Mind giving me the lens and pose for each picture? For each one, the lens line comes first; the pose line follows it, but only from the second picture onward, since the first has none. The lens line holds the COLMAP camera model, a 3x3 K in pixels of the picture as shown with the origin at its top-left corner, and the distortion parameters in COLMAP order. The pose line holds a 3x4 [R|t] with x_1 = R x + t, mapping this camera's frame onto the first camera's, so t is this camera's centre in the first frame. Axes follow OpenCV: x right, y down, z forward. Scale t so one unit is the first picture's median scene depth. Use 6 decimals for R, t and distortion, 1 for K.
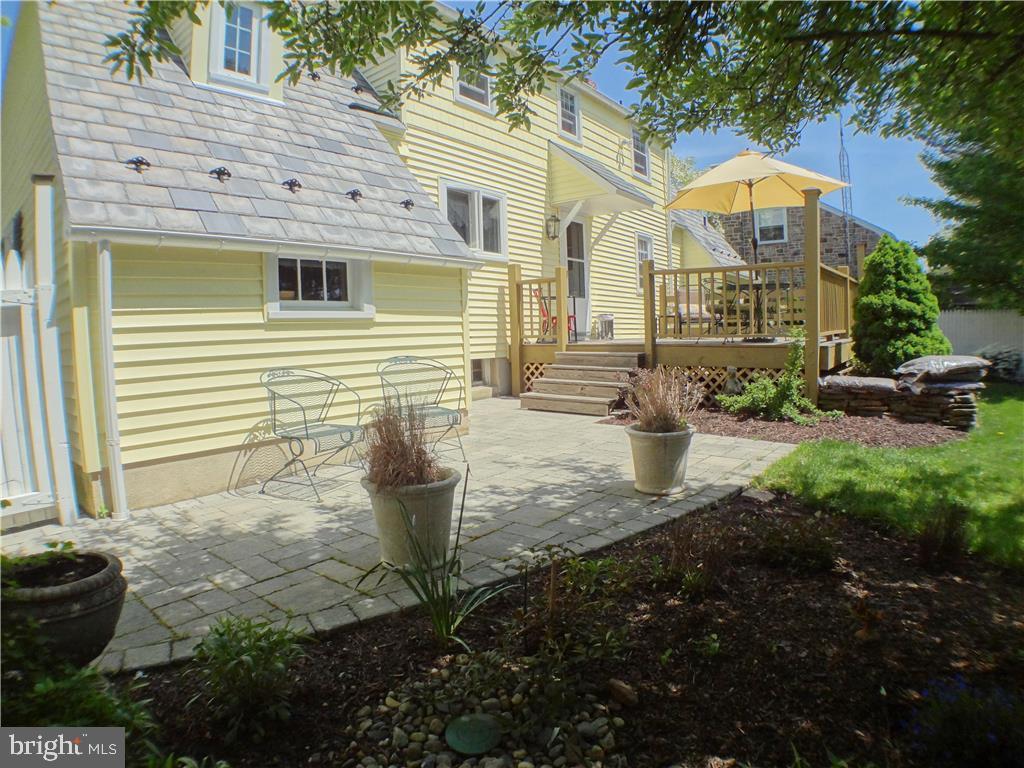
lens RADIAL K [[600.1, 0, 515.0], [0, 600.1, 394.9], [0, 0, 1]] dist [-0.191937, 0.037839]
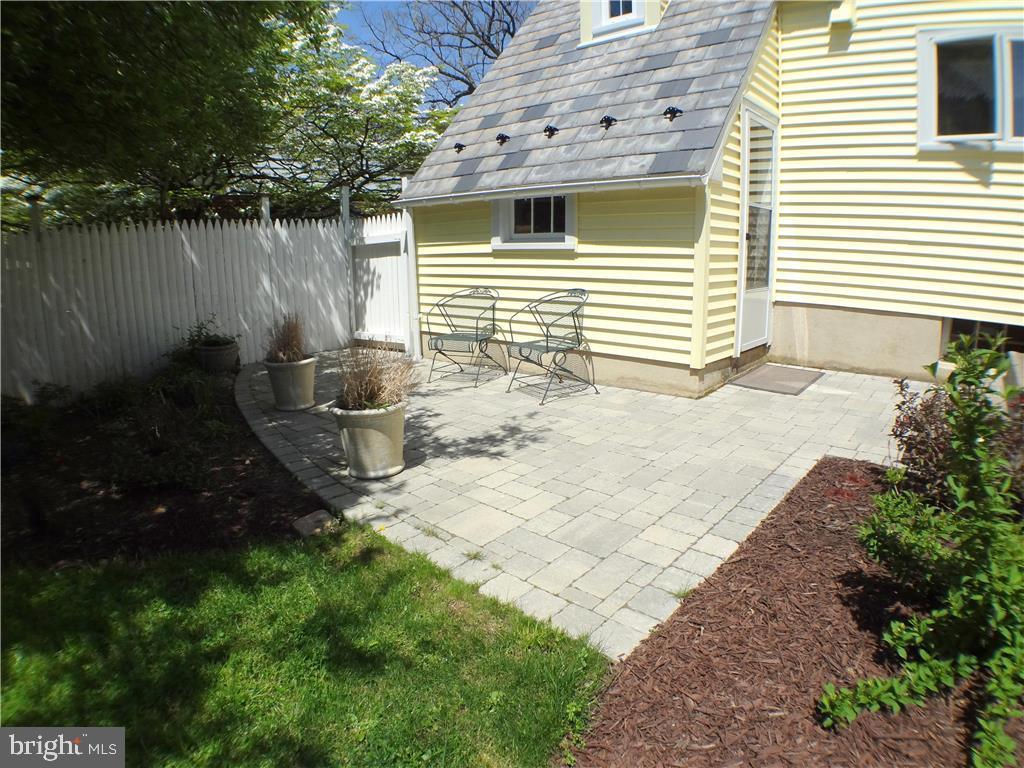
lens RADIAL K [[600.1, 0, 515.0], [0, 600.1, 394.9], [0, 0, 1]] dist [-0.191937, 0.037839]
pose [[-0.057696, 0.272973, -0.960290, 0.963067], [-0.083004, 0.957250, 0.277096, -0.191875], [0.994878, 0.095695, -0.032572, 1.118751]]
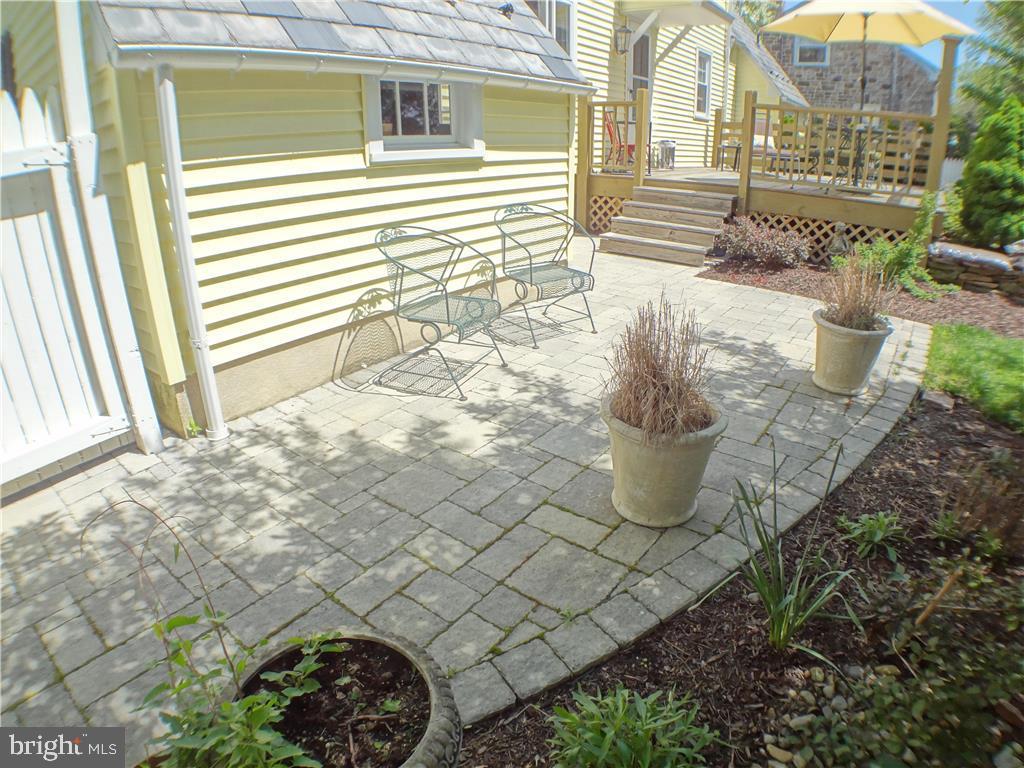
lens RADIAL K [[600.1, 0, 515.0], [0, 600.1, 394.9], [0, 0, 1]] dist [-0.191937, 0.037839]
pose [[0.999627, 0.011213, 0.024892, -0.247895], [-0.018293, 0.951920, 0.305800, -0.074110], [-0.020266, -0.306141, 0.951770, 0.165716]]
